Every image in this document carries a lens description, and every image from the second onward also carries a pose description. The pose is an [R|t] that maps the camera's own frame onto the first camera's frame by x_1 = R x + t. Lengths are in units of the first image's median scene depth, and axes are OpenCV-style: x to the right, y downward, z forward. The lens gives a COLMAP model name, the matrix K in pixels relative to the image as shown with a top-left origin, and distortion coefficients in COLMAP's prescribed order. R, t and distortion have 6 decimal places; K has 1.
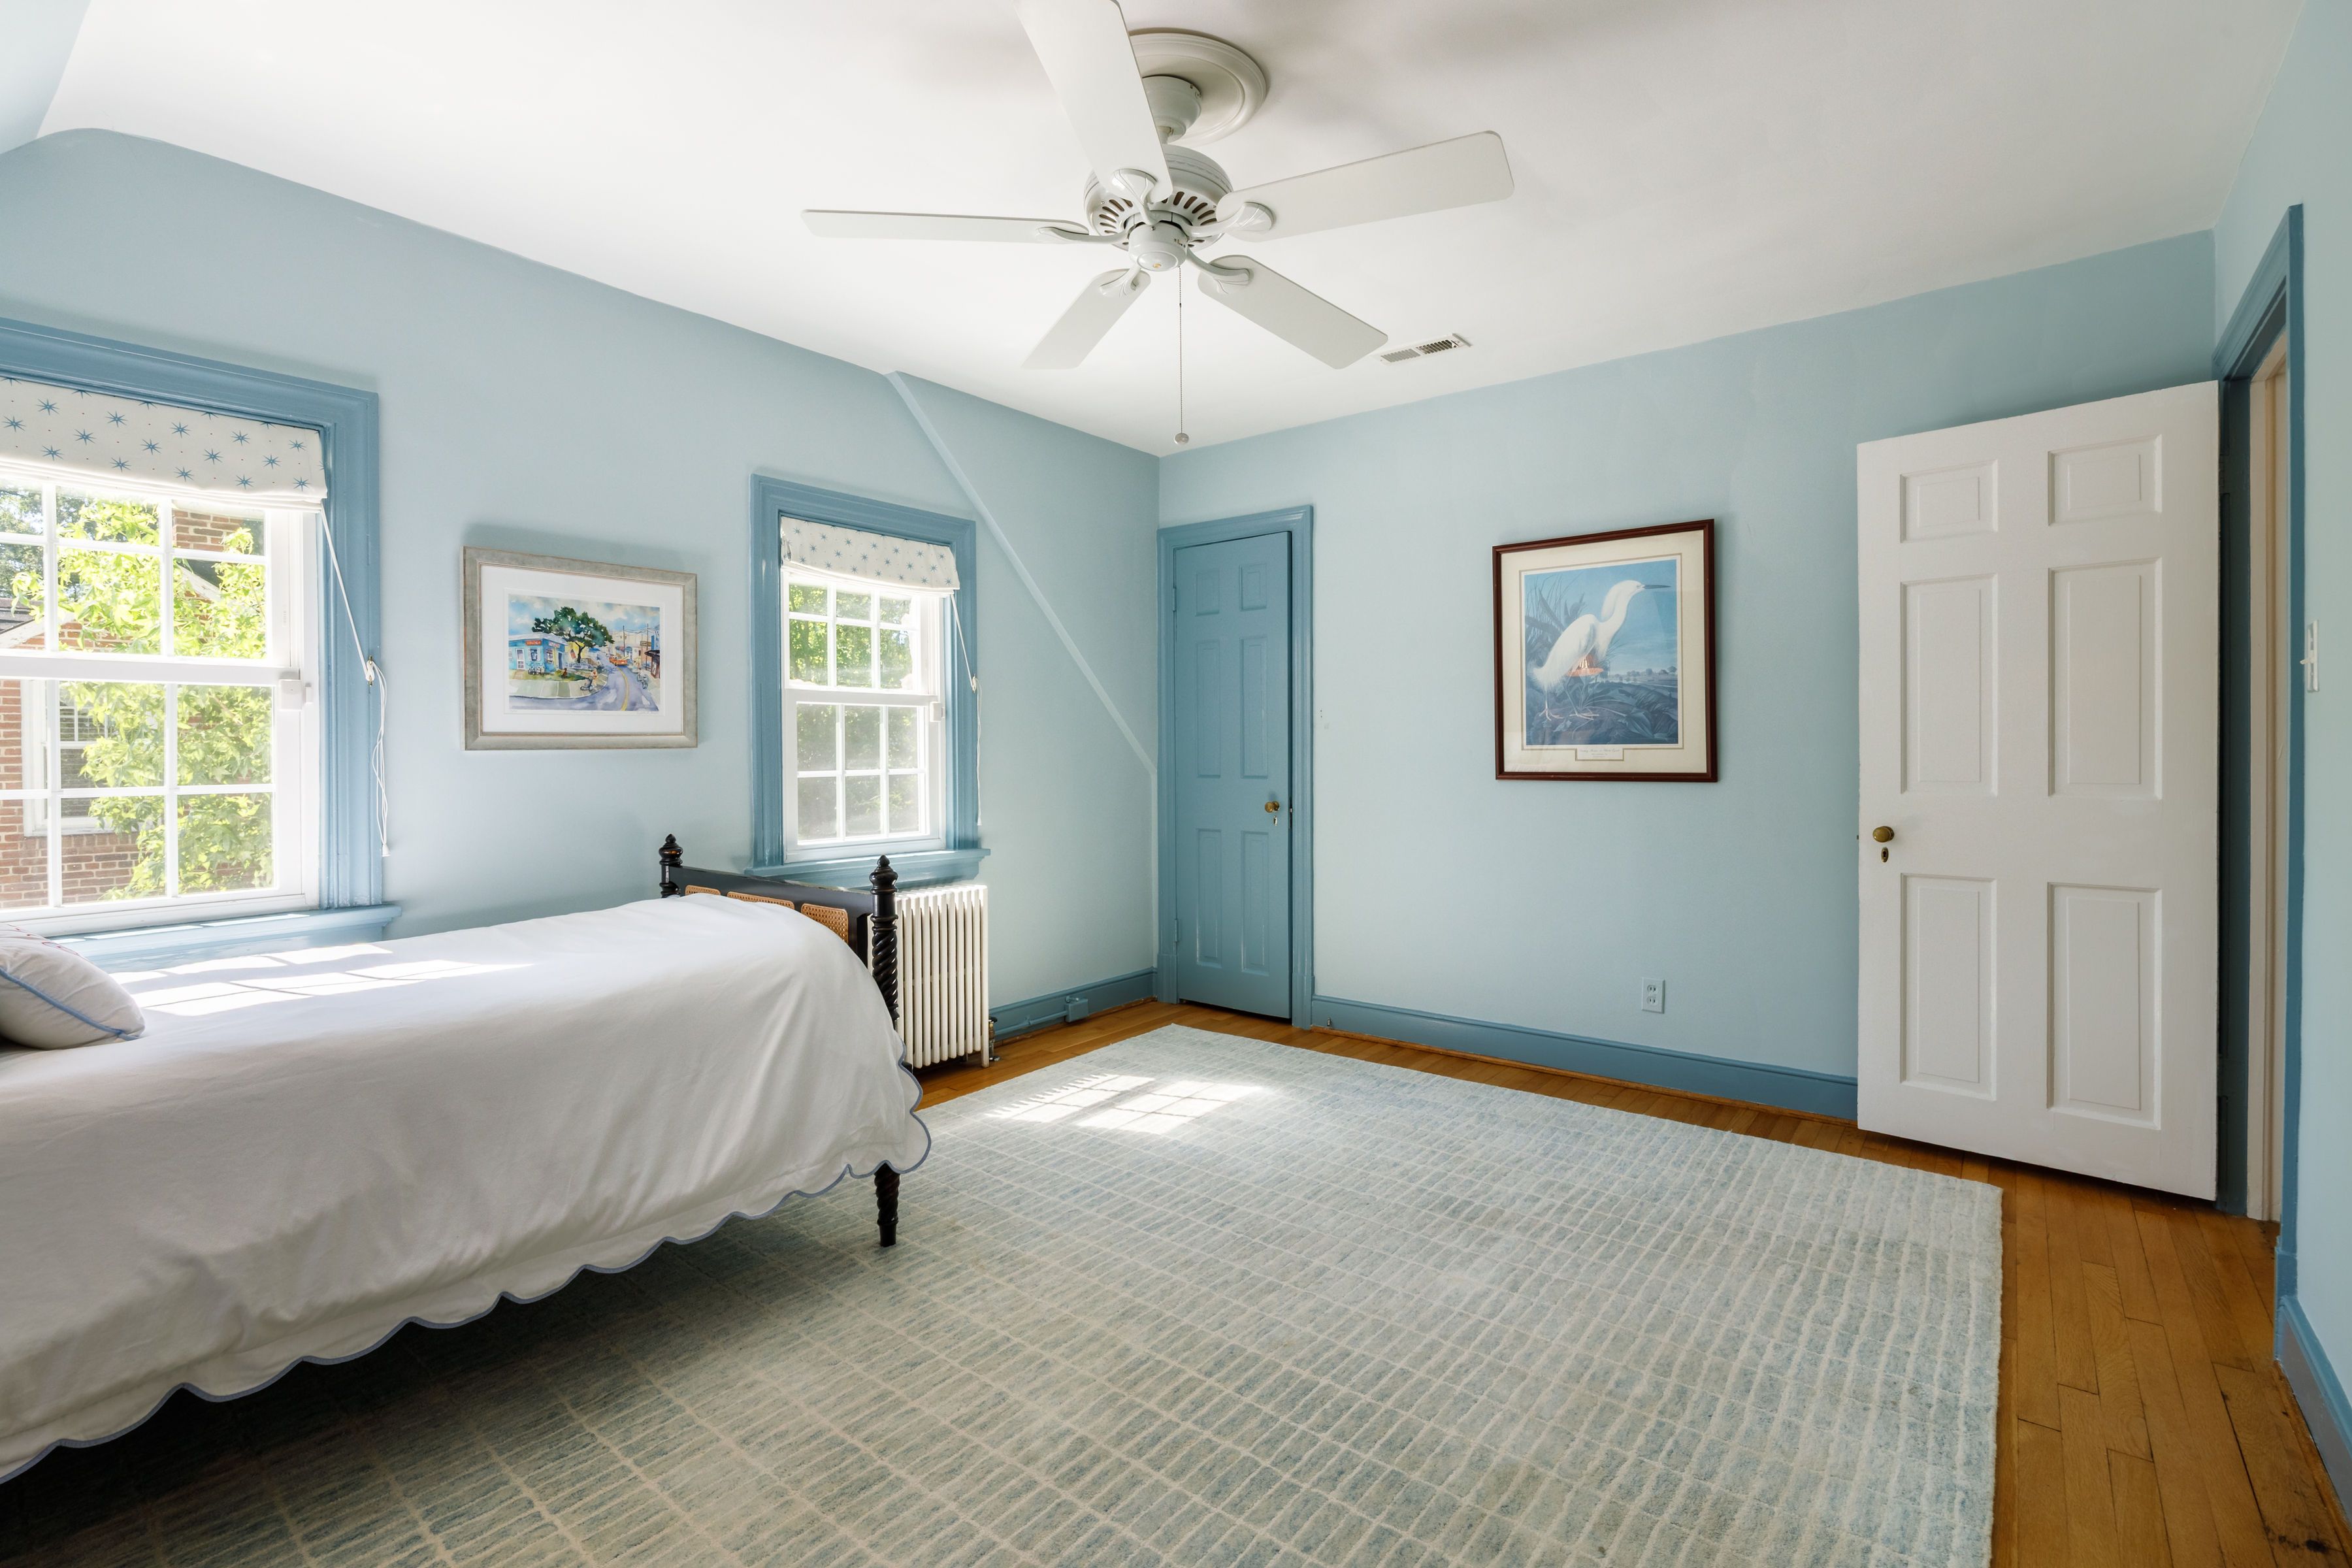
lens RADIAL K [[1062.6, 0, 1178.8], [0, 1062.6, 771.7], [0, 0, 1]] dist [-0.014614, 0.000218]
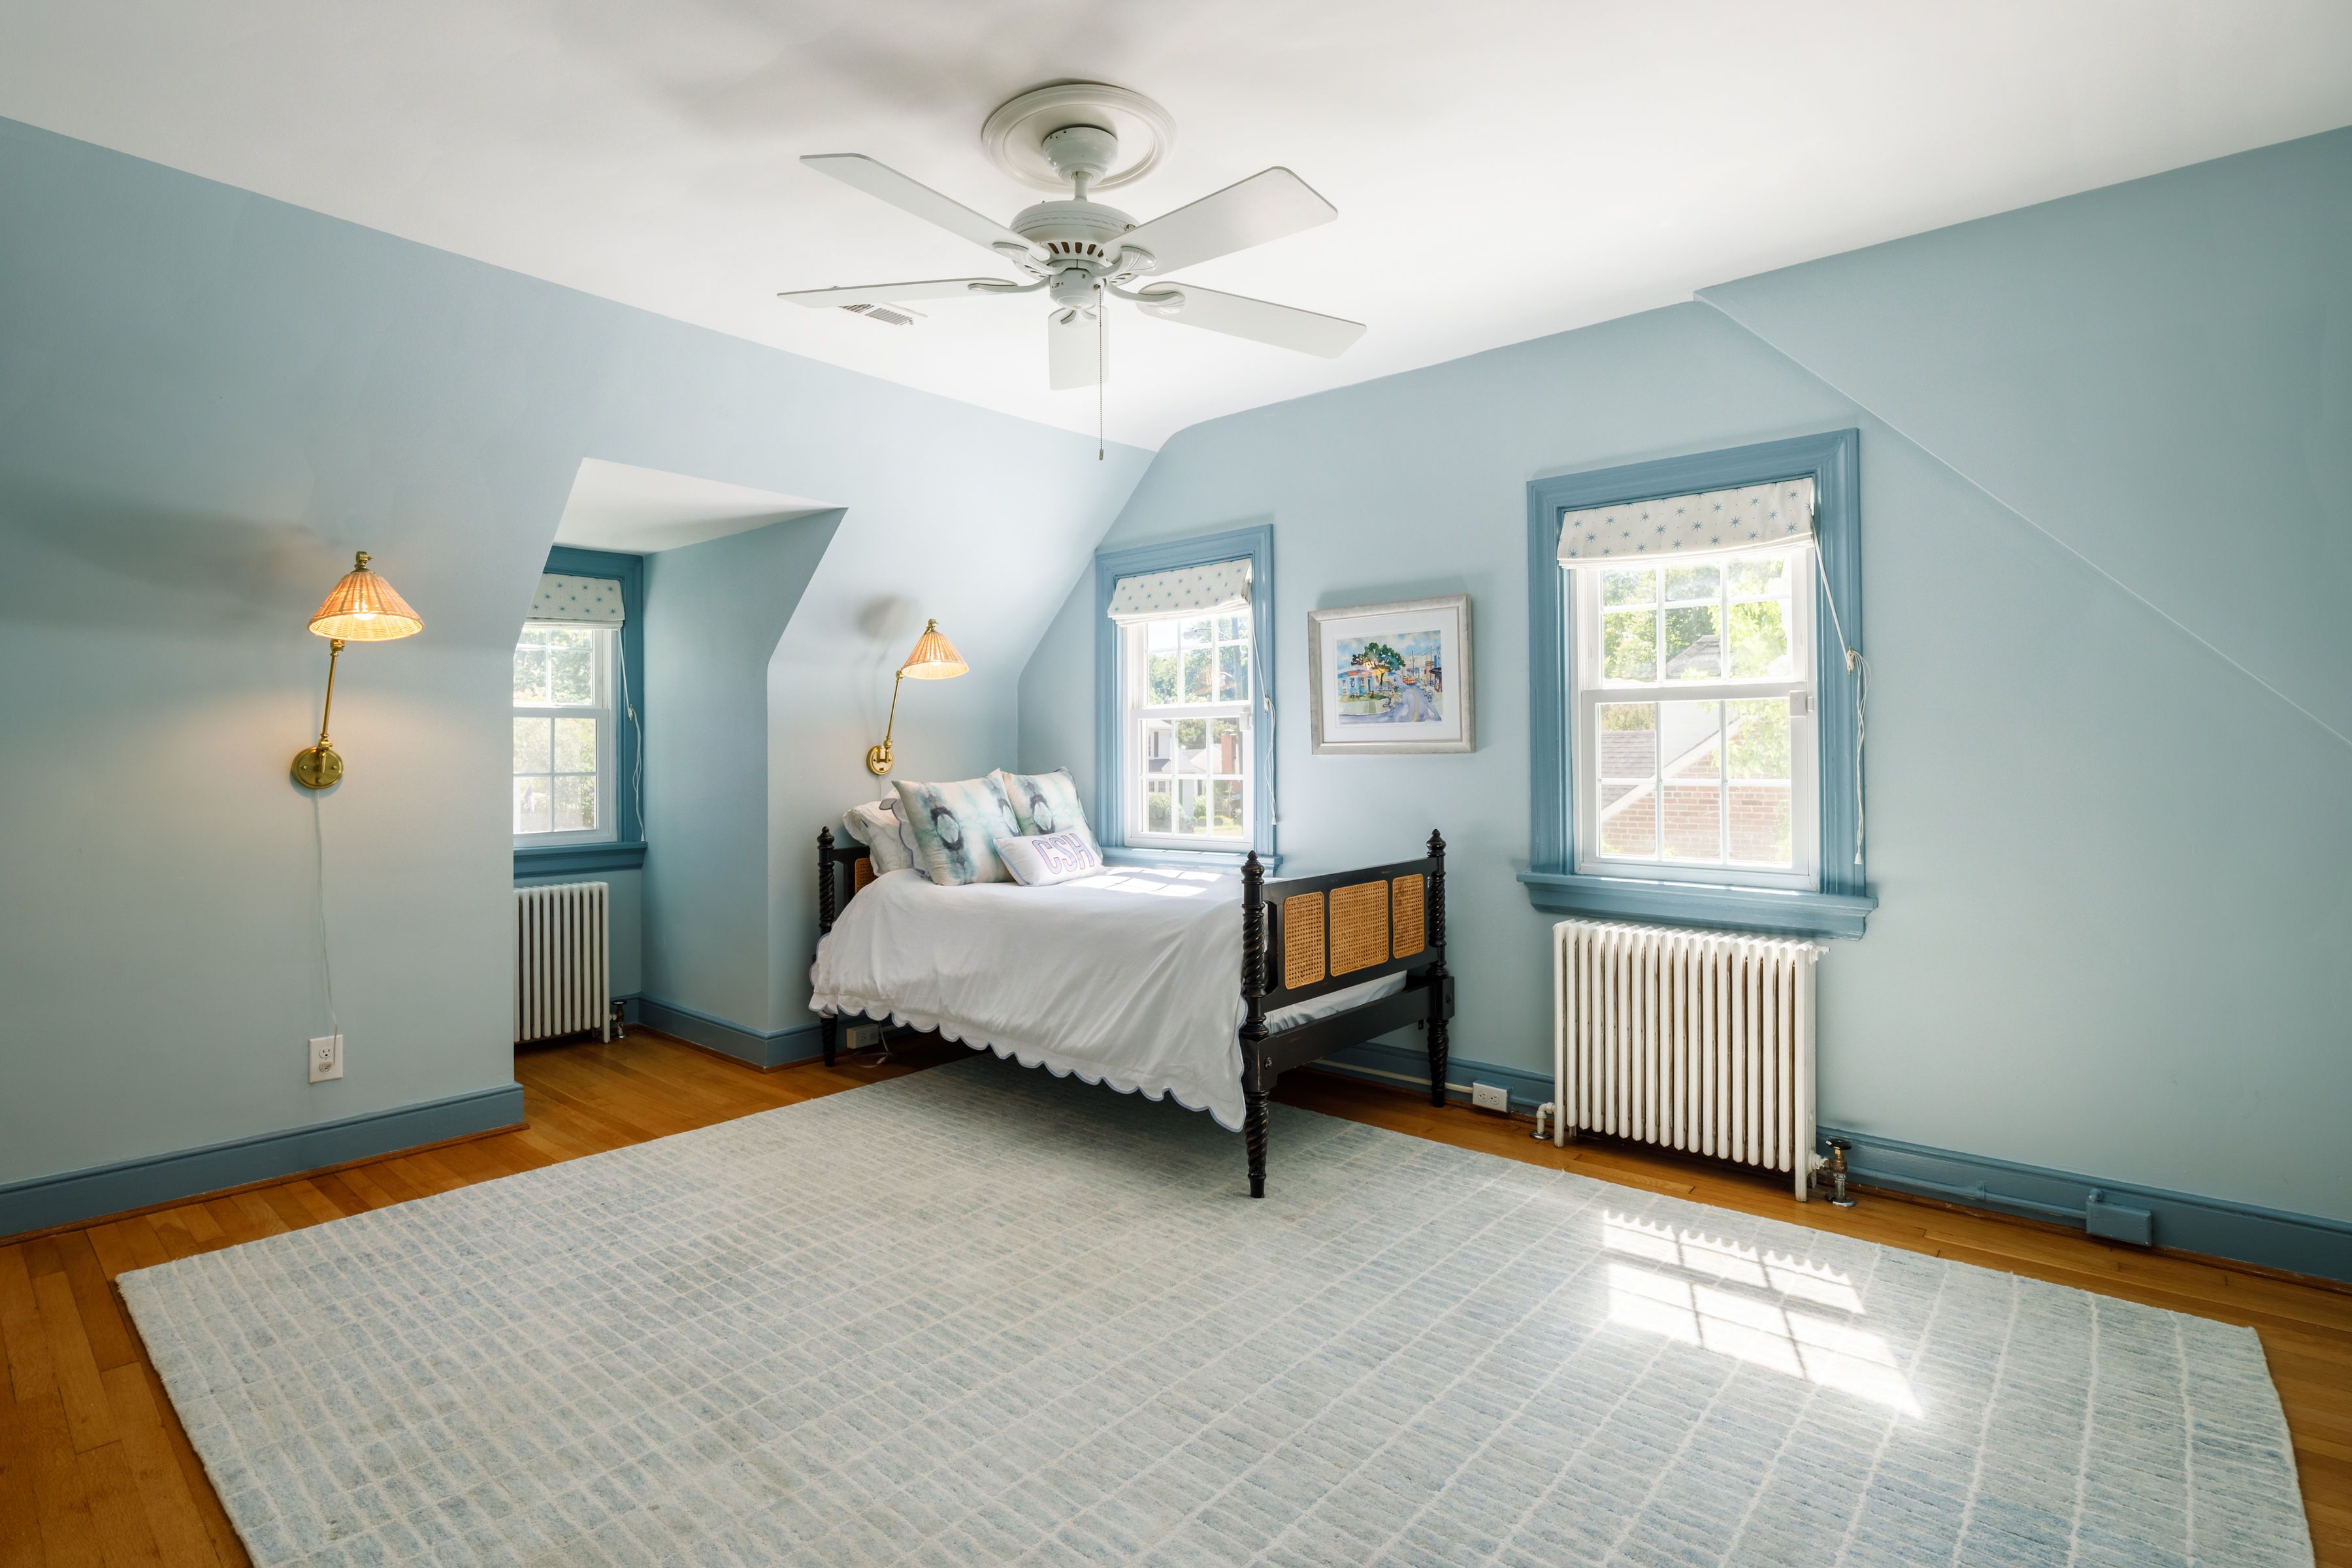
lens RADIAL K [[1140.6, 0, 1176.9], [0, 1140.6, 759.3], [0, 0, 1]] dist [-0.015524, -0.000012]
pose [[-0.044586, 0.010038, -0.998955, 0.775194], [-0.017063, 0.999796, 0.010808, -0.025041], [0.998860, 0.017527, -0.044406, 0.798166]]
